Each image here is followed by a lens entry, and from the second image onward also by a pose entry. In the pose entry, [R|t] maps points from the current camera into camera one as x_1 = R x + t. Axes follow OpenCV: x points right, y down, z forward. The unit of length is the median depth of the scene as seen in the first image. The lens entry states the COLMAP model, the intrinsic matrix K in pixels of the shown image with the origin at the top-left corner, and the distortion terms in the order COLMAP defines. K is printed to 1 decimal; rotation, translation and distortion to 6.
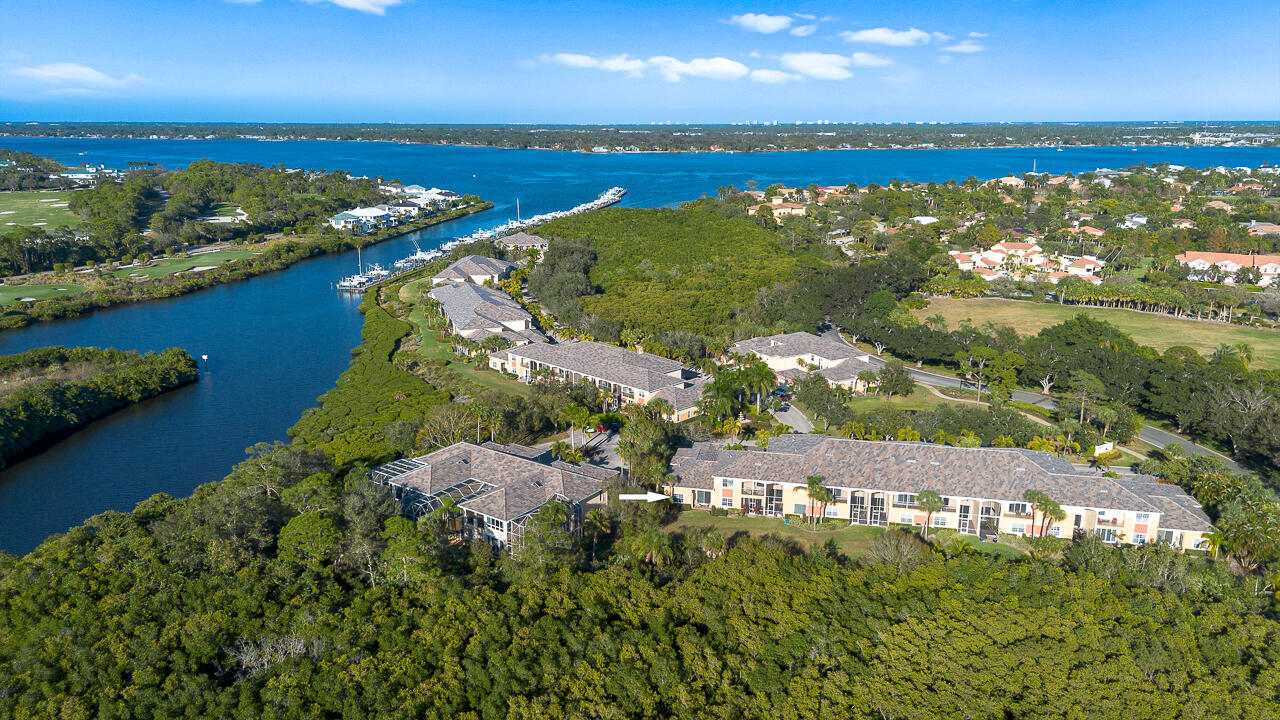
lens RADIAL K [[919.6, 0, 642.5], [0, 919.6, 361.4], [0, 0, 1]] dist [0.015222, -0.015305]
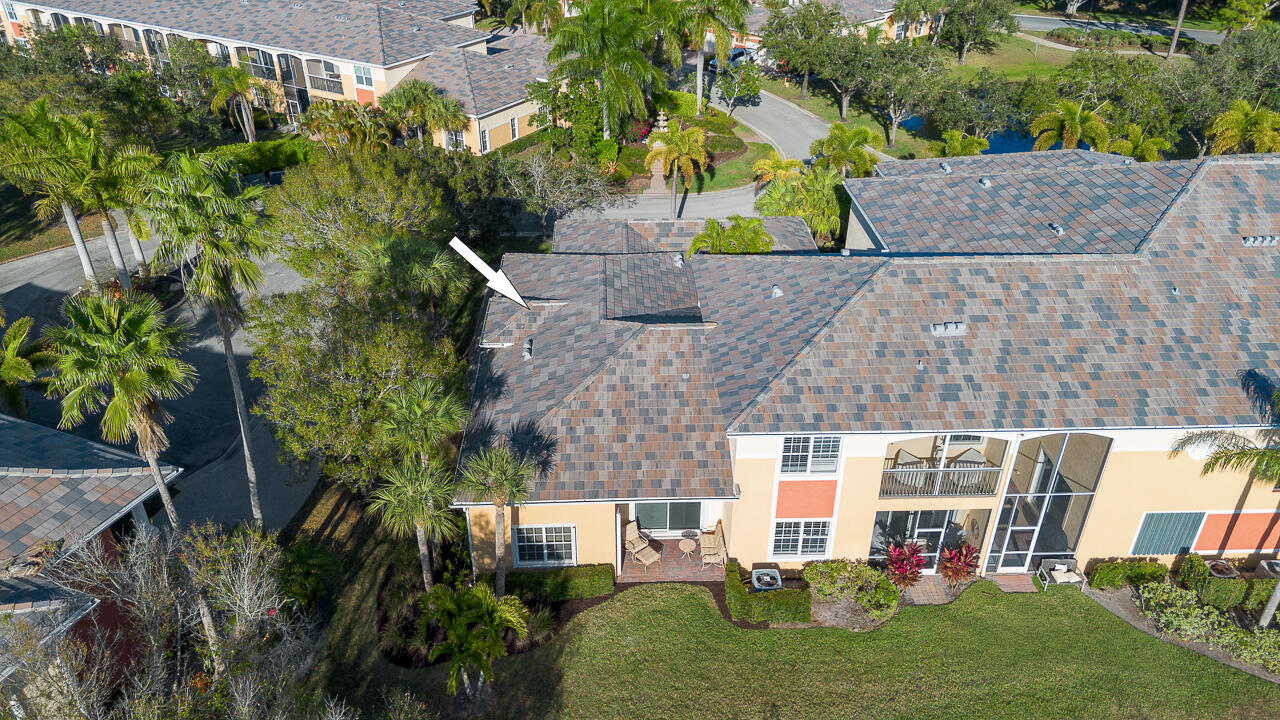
lens RADIAL K [[919.6, 0, 642.2], [0, 919.6, 358.7], [0, 0, 1]] dist [0.015222, -0.015305]
pose [[0.973131, -0.123504, 0.194326, 0.022323], [0.064566, 0.956480, 0.284564, 0.050607], [-0.221014, -0.264372, 0.938755, 0.716358]]
